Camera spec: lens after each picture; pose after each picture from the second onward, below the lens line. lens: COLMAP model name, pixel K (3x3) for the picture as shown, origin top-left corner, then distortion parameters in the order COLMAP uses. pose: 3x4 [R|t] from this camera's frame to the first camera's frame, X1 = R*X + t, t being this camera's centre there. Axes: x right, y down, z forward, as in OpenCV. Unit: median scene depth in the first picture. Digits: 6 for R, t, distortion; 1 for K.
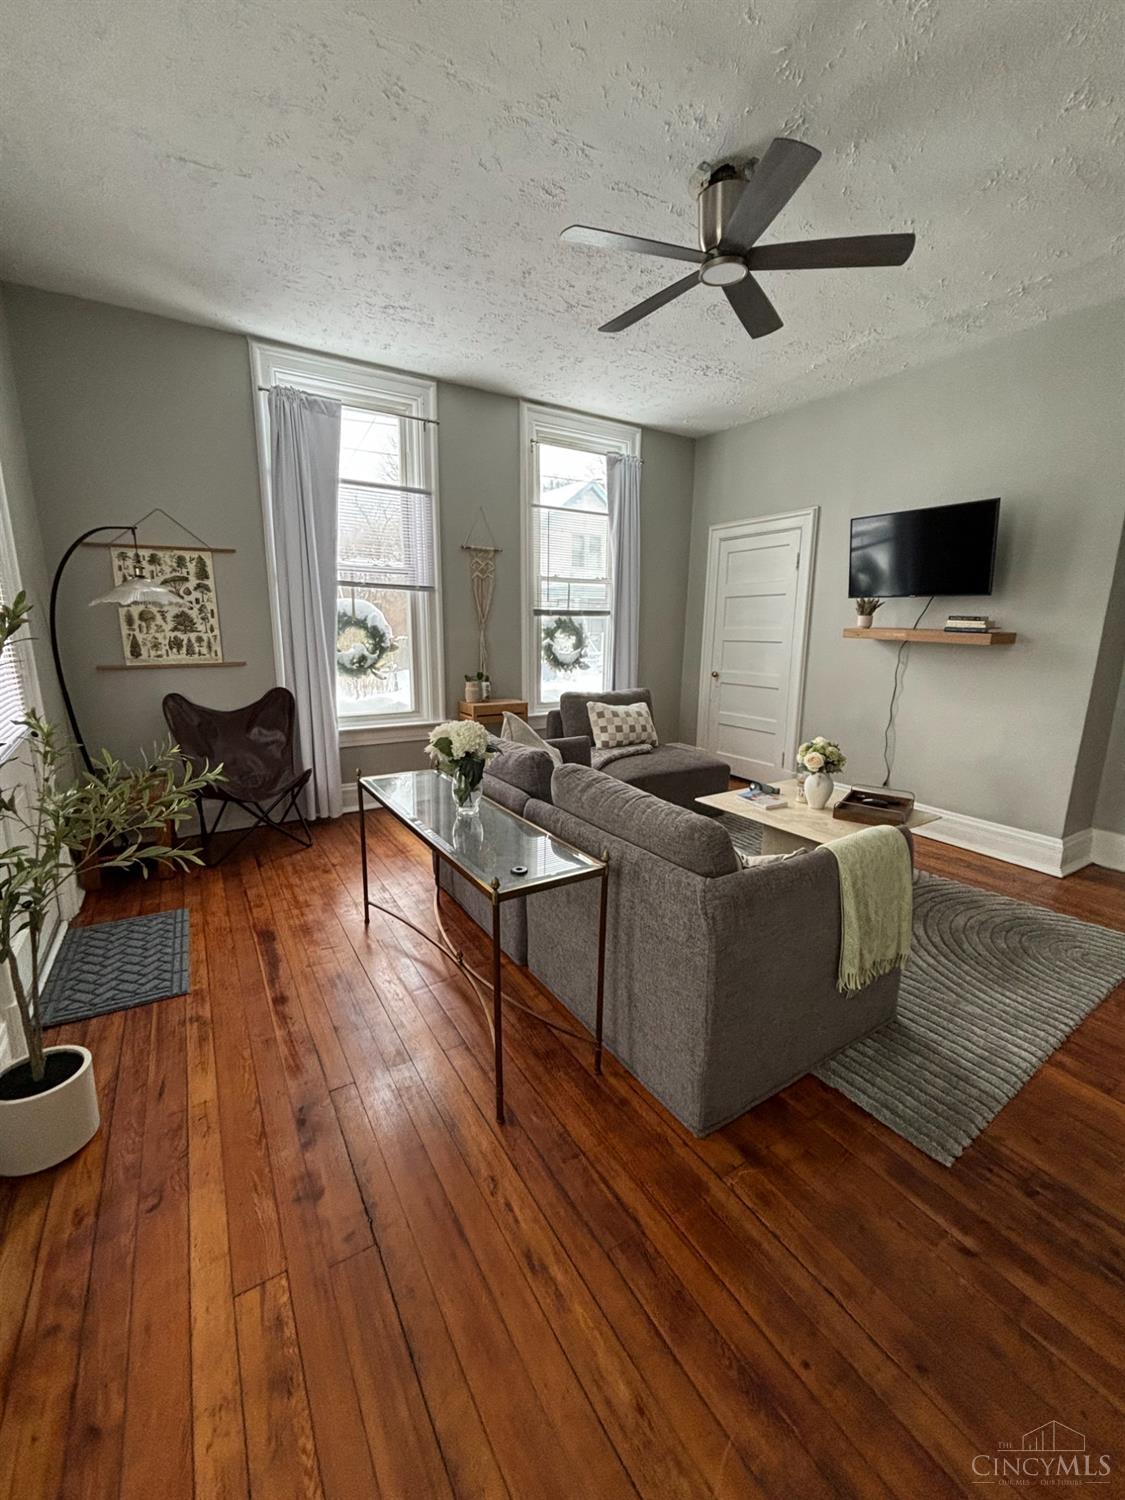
lens RADIAL K [[616.9, 0, 562.5], [0, 616.9, 750.0], [0, 0, 1]] dist [-0.000487, -0.000294]
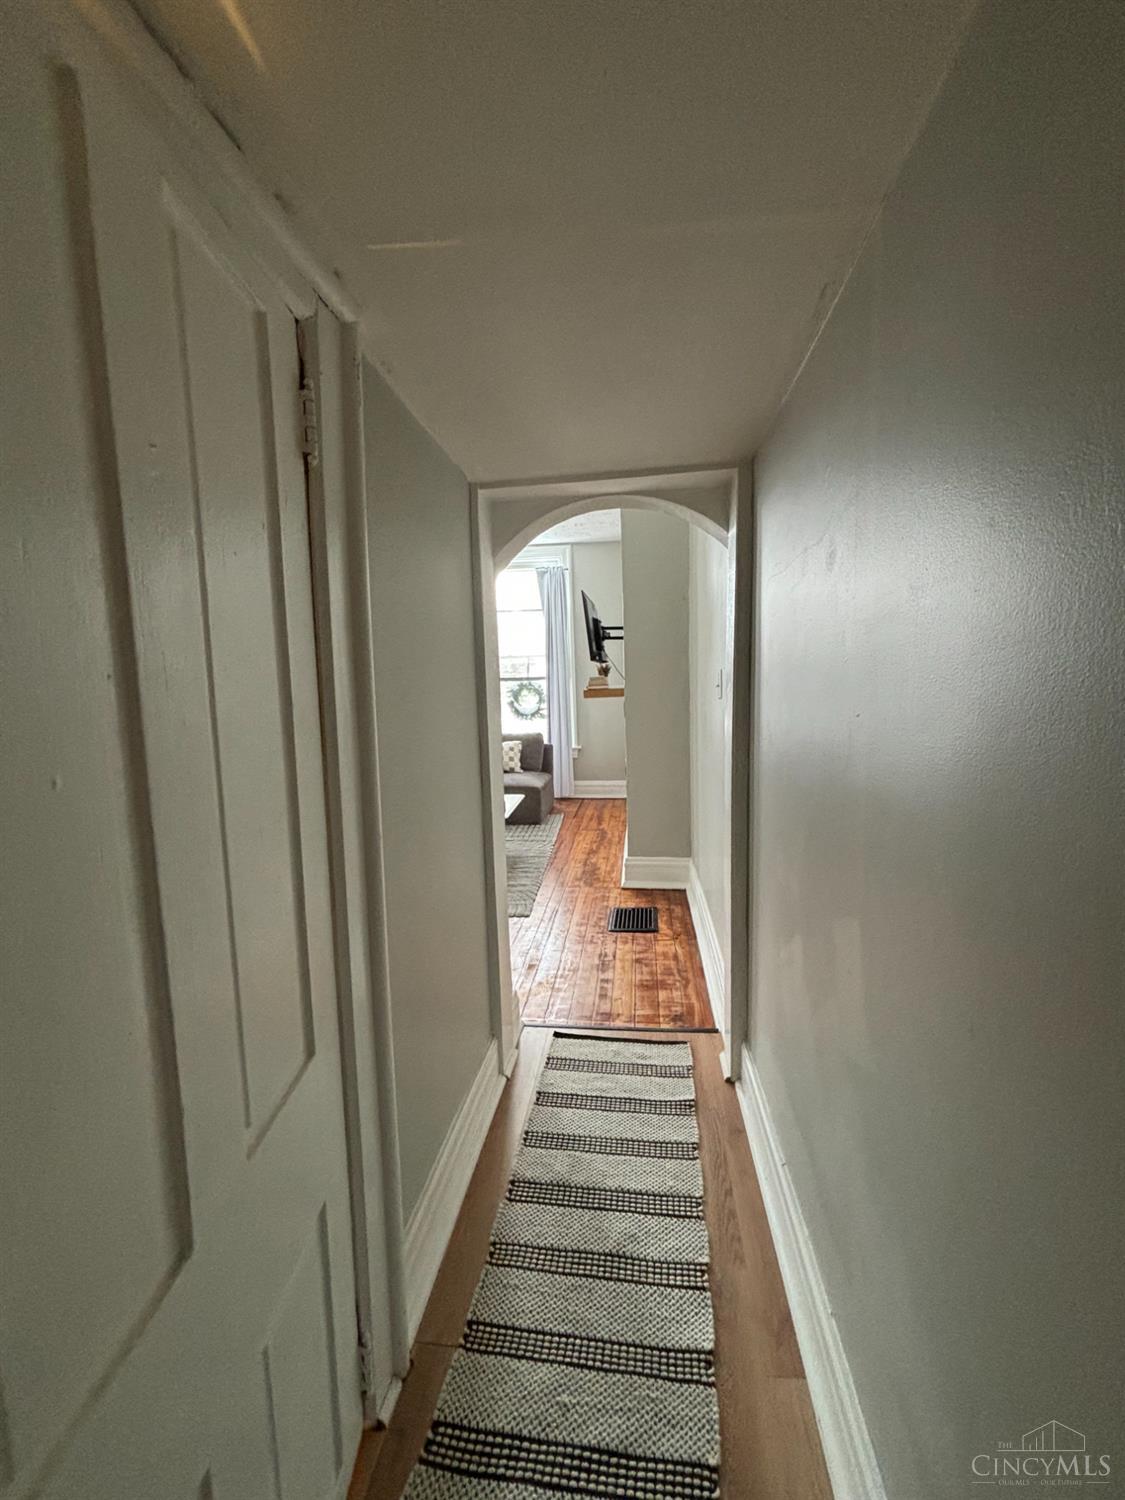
lens RADIAL K [[616.9, 0, 562.5], [0, 616.9, 750.0], [0, 0, 1]] dist [-0.000487, -0.000294]
pose [[0.785888, 0.038071, -0.617196, 1.226791], [-0.089632, 0.994575, -0.052781, 0.009442], [0.611838, 0.096800, 0.785037, -0.058553]]
